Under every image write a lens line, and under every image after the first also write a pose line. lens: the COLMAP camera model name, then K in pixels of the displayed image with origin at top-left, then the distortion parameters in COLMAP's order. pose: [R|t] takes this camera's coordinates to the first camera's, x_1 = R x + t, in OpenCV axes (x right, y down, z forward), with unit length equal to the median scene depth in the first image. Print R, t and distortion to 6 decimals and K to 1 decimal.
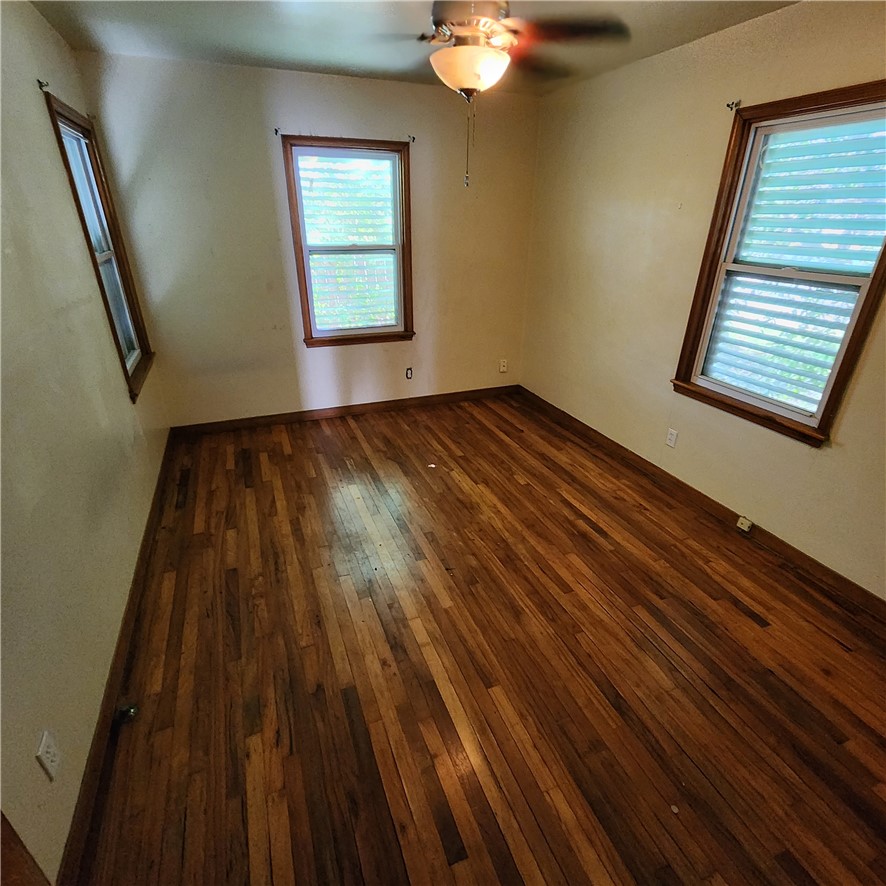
lens RADIAL K [[488.3, 0, 442.9], [0, 488.3, 458.5], [0, 0, 1]] dist [-0.000119, 0.000060]
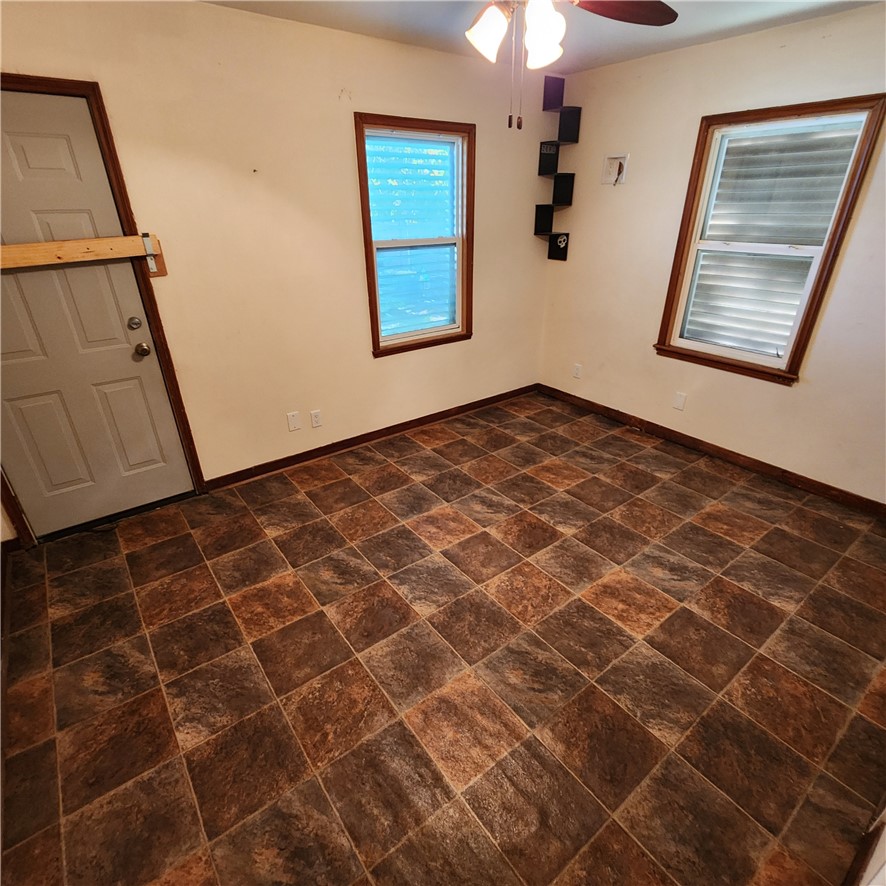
lens RADIAL K [[488.3, 0, 442.9], [0, 488.3, 458.5], [0, 0, 1]] dist [-0.000119, 0.000060]
pose [[0.918083, -0.199686, 0.342417, -0.516465], [0.182475, 0.979775, 0.082125, -0.103909], [-0.351891, -0.012915, 0.935952, 0.133100]]
